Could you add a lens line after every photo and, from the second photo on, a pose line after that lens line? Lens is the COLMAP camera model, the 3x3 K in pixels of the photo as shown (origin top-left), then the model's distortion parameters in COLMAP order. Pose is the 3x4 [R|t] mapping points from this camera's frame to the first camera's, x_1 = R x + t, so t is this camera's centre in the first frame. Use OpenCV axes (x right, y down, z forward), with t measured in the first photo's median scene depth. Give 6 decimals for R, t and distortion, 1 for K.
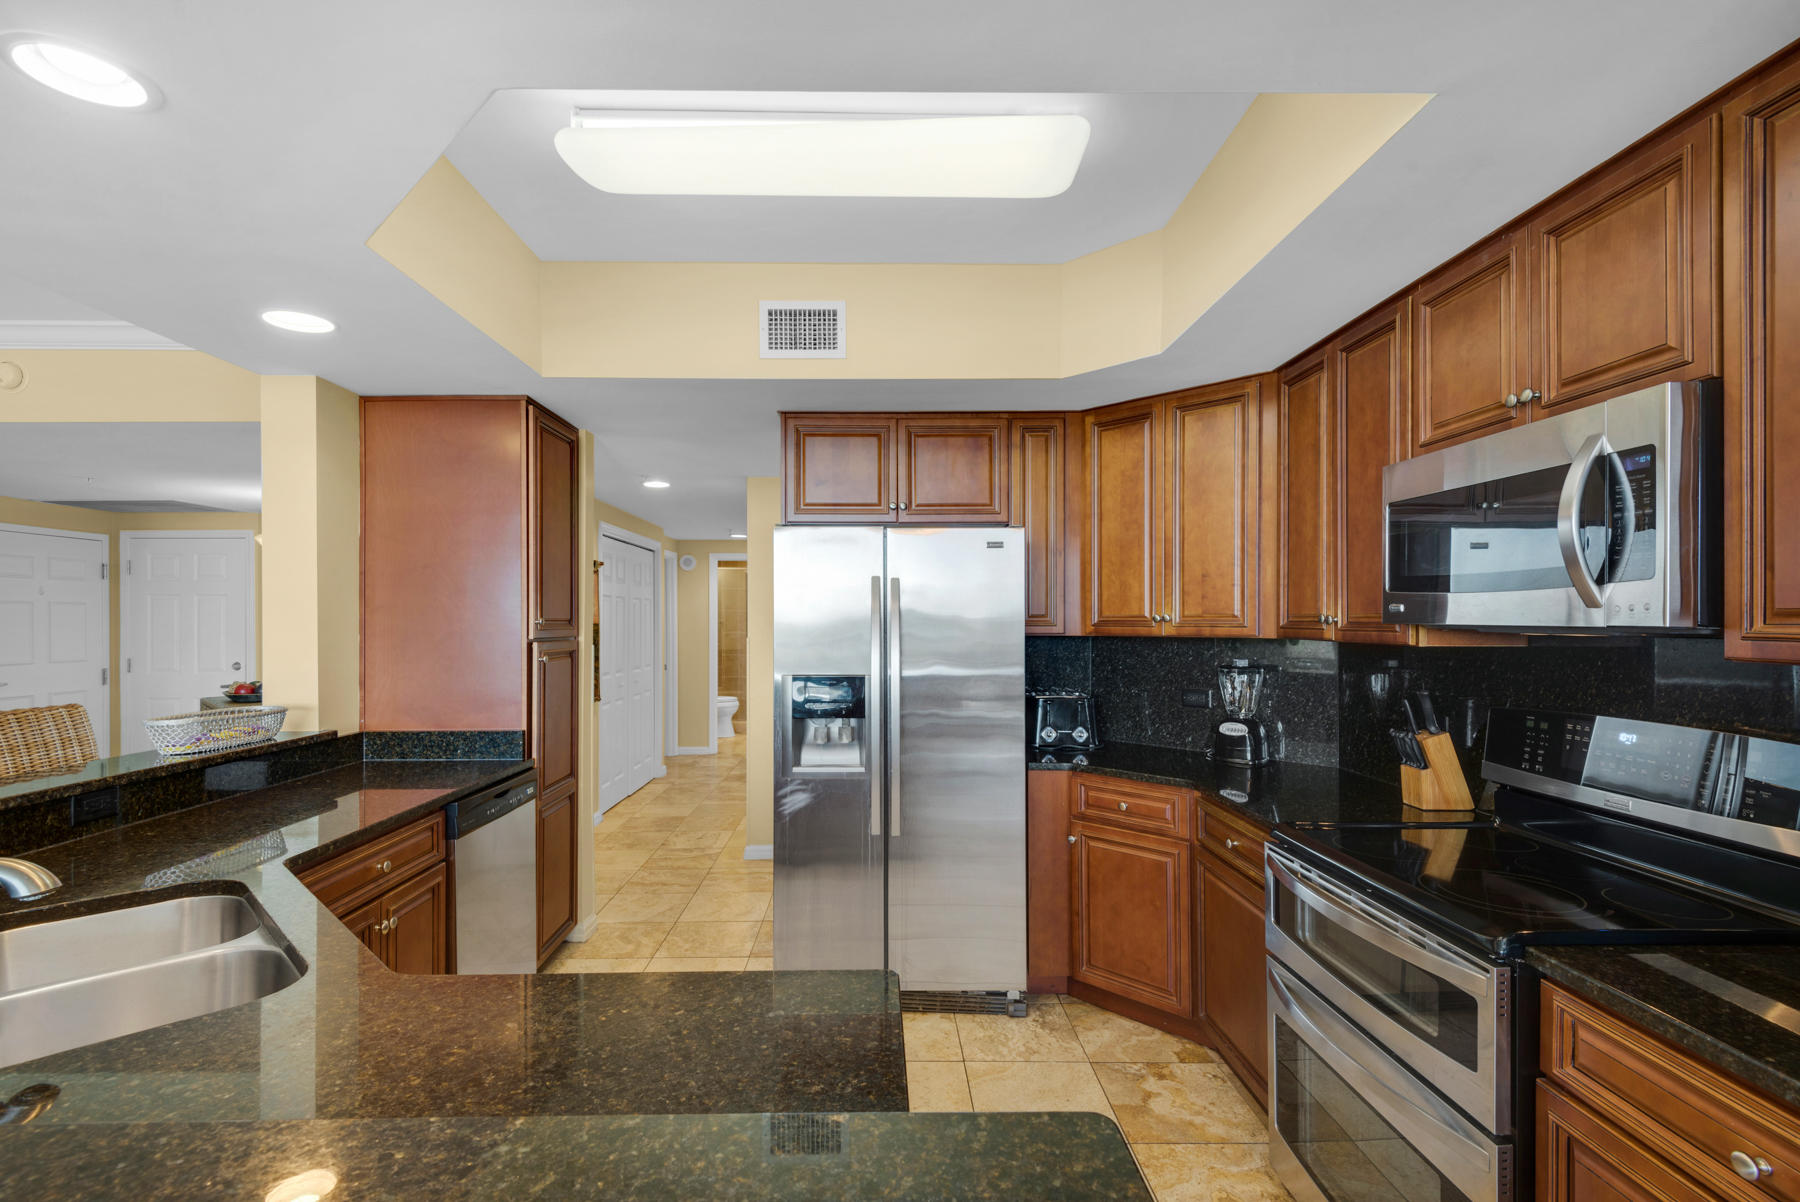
lens RADIAL K [[820.2, 0, 891.9], [0, 820.2, 617.4], [0, 0, 1]] dist [0.001406, -0.000983]
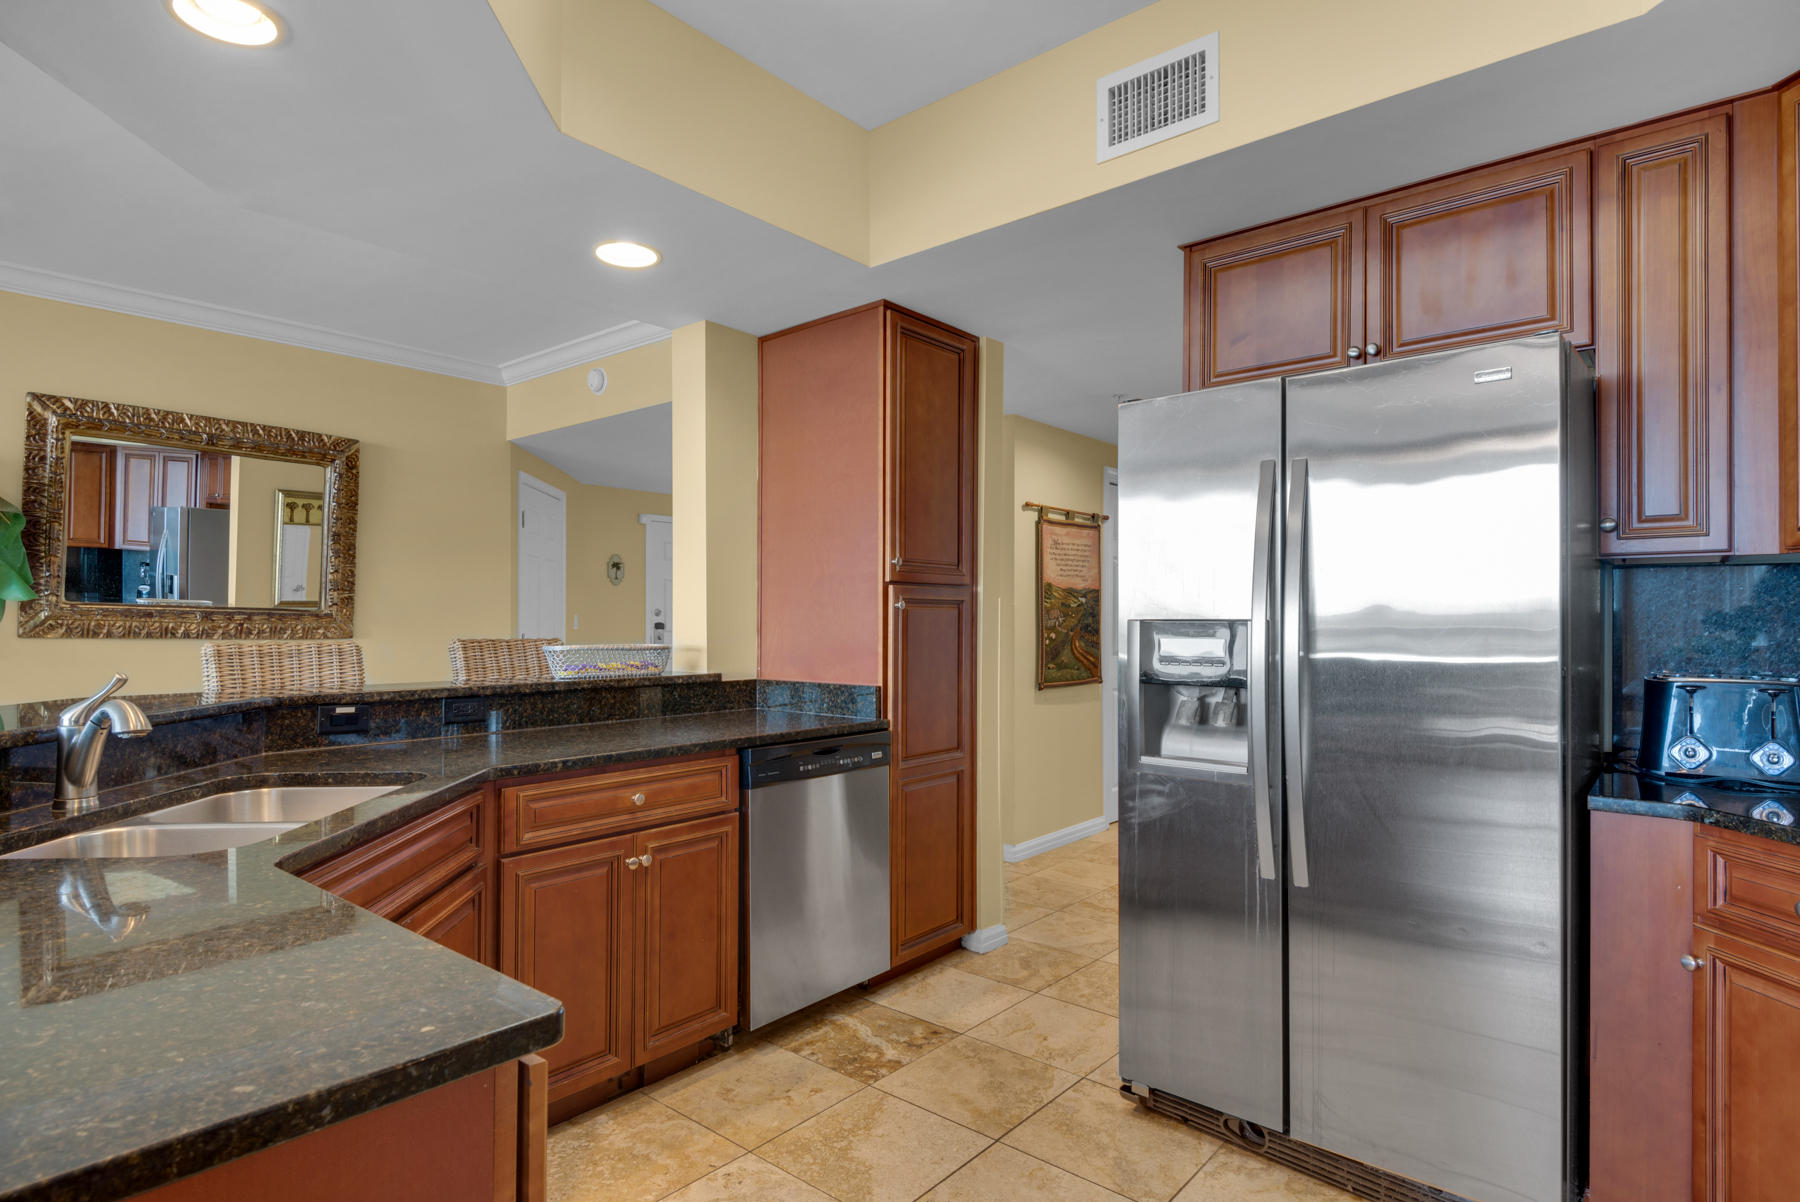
lens RADIAL K [[935.6, 0, 898.3], [0, 935.6, 625.8], [0, 0, 1]] dist [0.001674, -0.014273]
pose [[0.748003, 0.006108, -0.663668, 0.225717], [0.000685, 0.999950, 0.009975, 0.064403], [0.663695, -0.007916, 0.747961, 0.276691]]
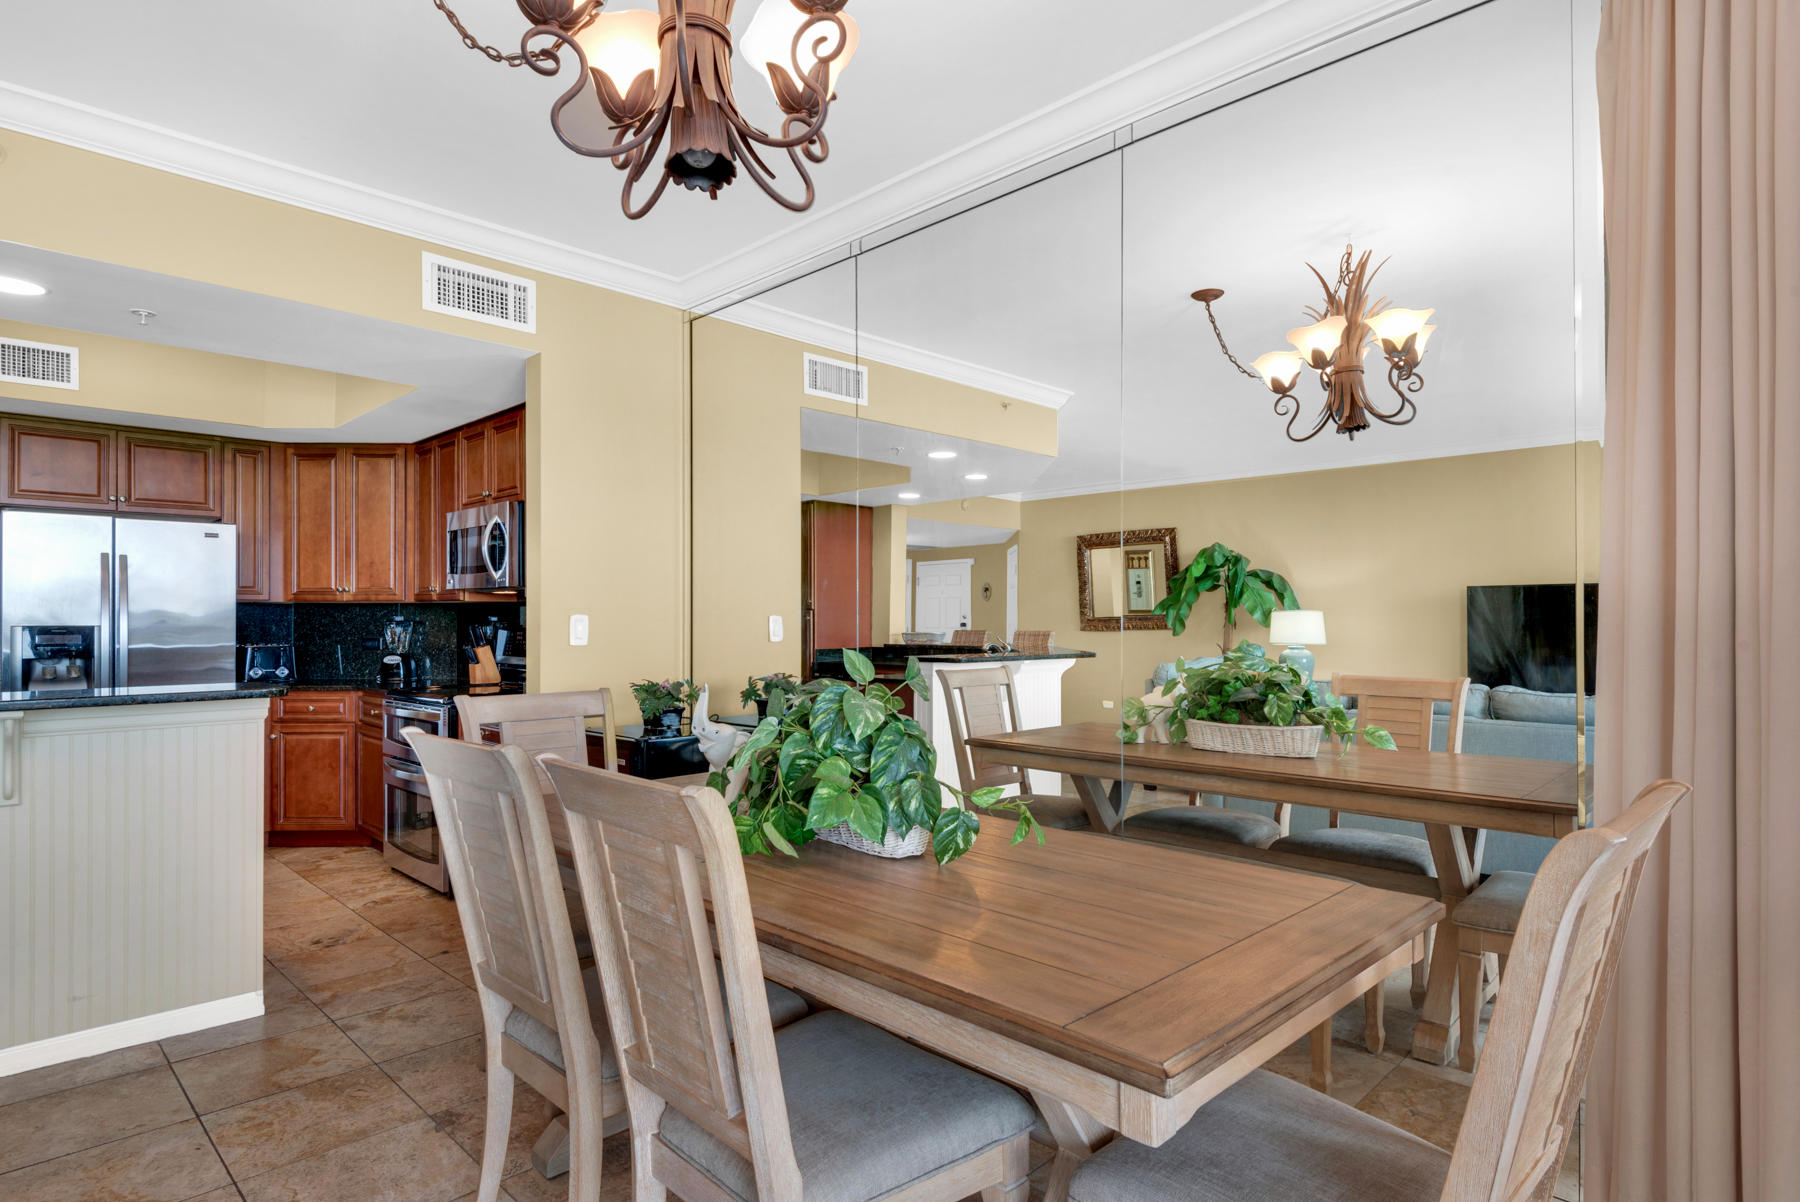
lens RADIAL K [[972.9, 0, 904.0], [0, 972.9, 620.2], [0, 0, 1]] dist [0.002208, -0.001859]
pose [[0.721370, 0.002489, 0.692545, -0.173186], [-0.005131, 0.999985, 0.001750, 0.049729], [-0.692531, -0.004816, 0.721372, -1.033956]]
